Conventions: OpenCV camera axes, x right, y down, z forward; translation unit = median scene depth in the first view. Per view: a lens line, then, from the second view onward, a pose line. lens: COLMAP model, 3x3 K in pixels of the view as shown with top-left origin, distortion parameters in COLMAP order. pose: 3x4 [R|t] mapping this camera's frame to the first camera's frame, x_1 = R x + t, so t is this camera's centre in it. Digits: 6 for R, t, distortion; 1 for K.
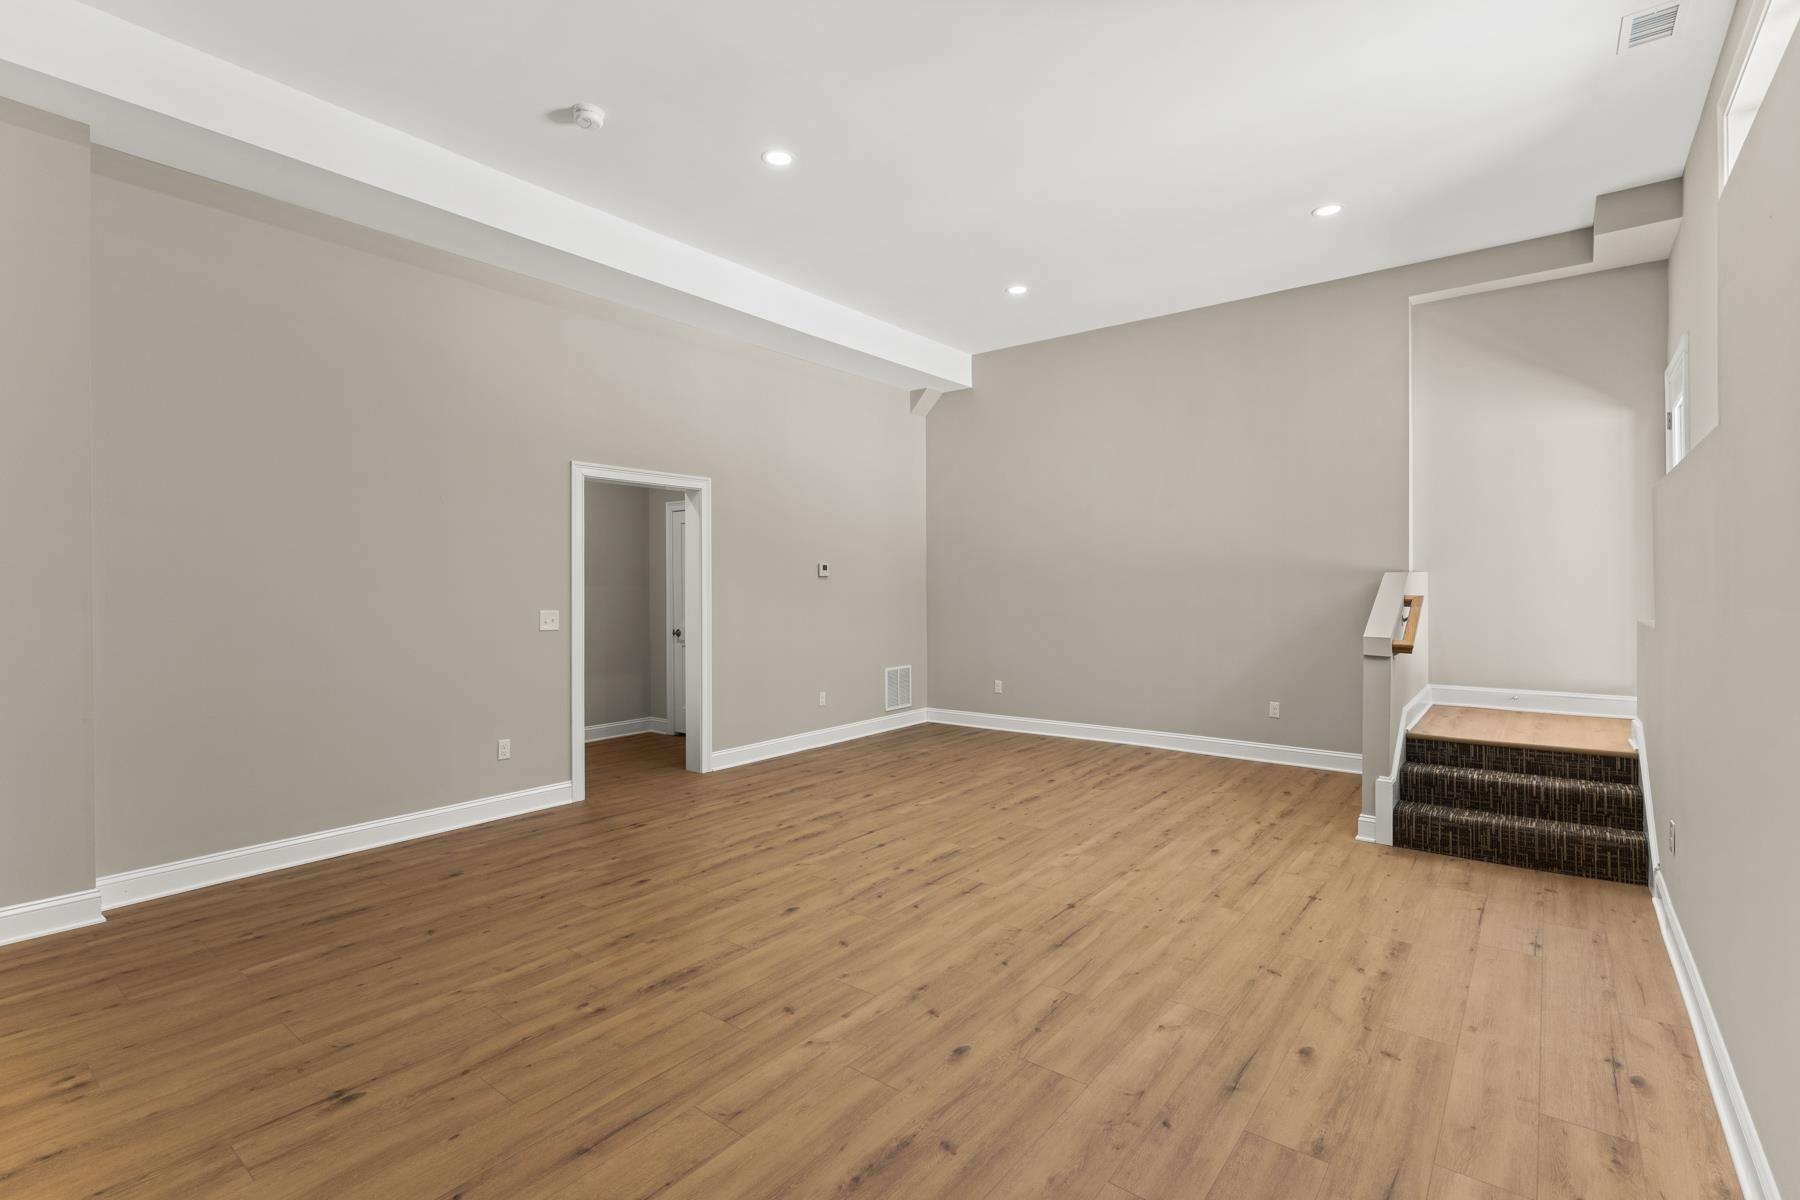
lens RADIAL K [[830.4, 0, 896.2], [0, 830.4, 593.0], [0, 0, 1]] dist [-0.000092, -0.000539]
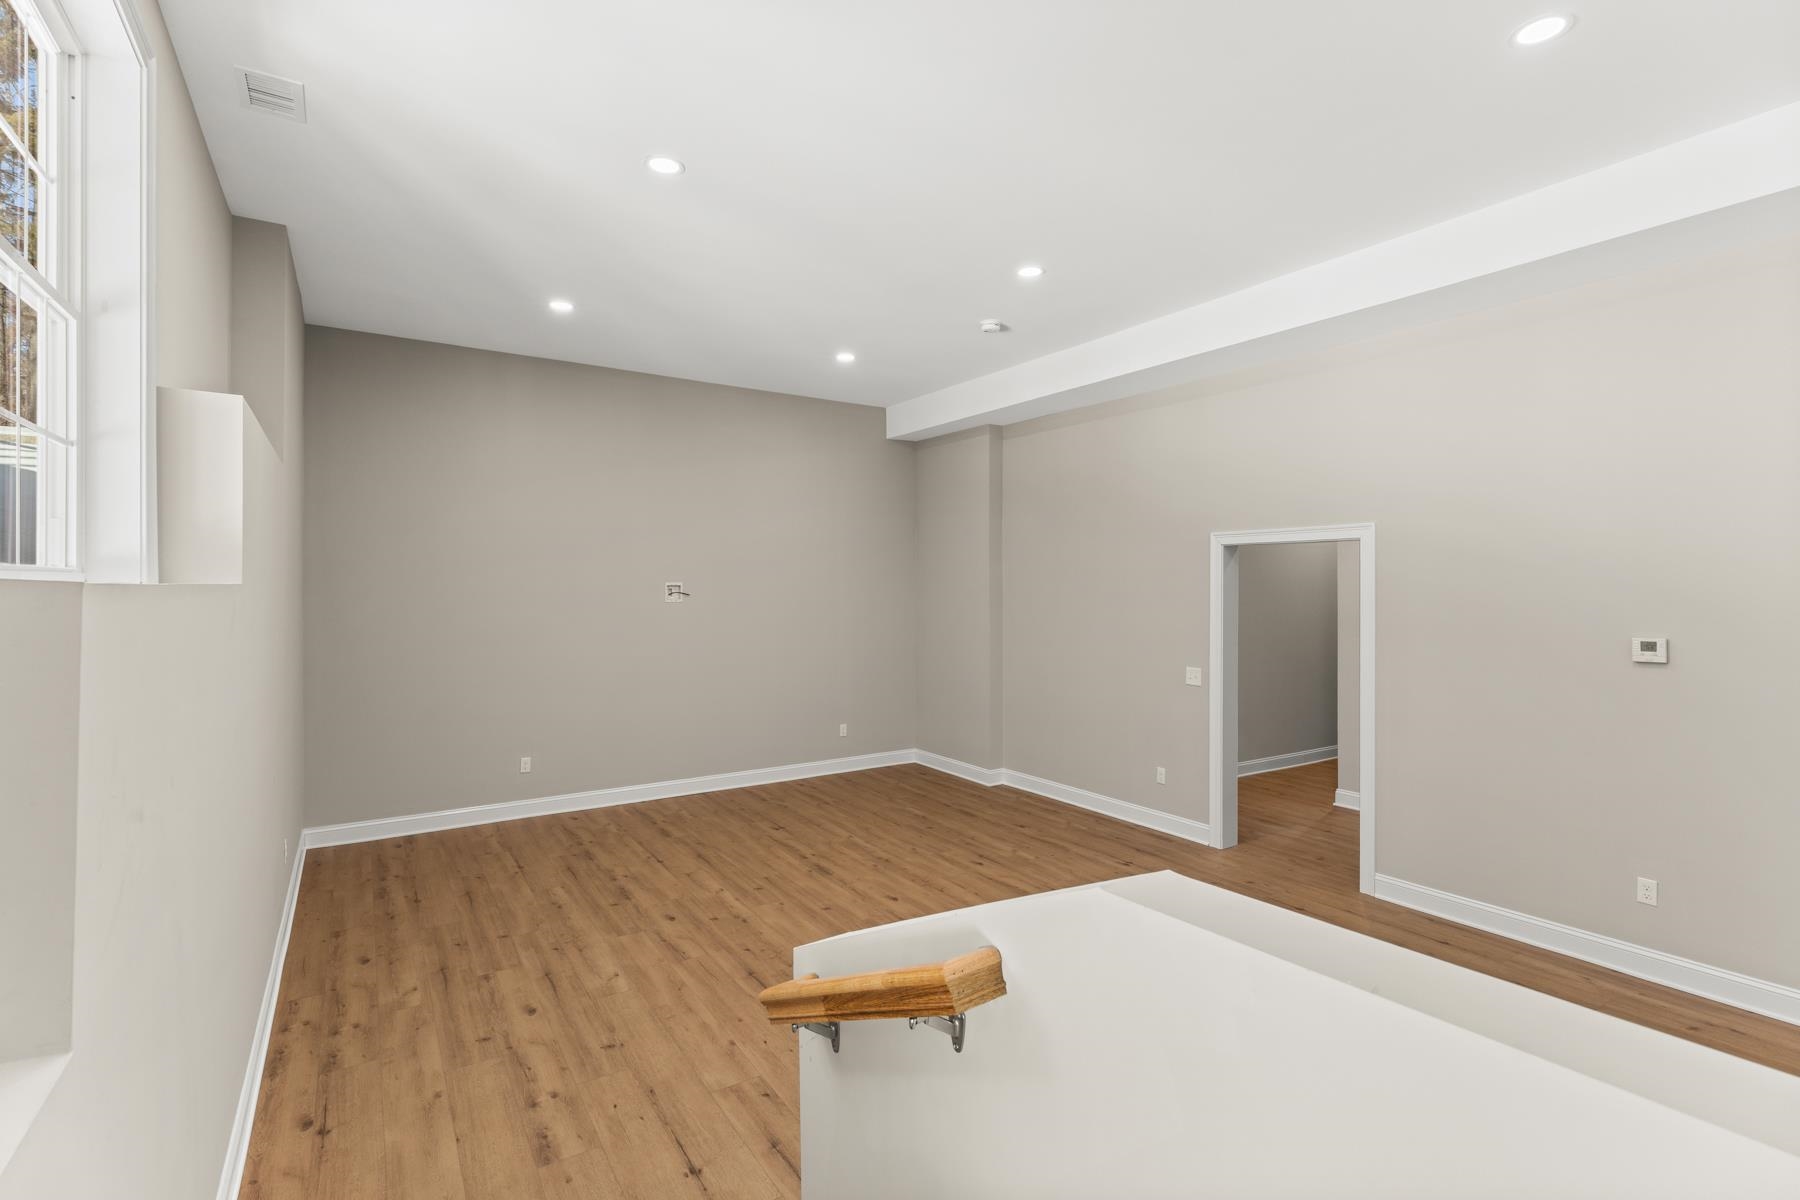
lens RADIAL K [[830.4, 0, 896.2], [0, 830.4, 593.0], [0, 0, 1]] dist [-0.000092, -0.000539]
pose [[-0.323252, 0.011408, -0.946244, 1.445675], [-0.009059, 0.999844, 0.015149, -0.172003], [0.946269, 0.013469, -0.323099, 1.808880]]
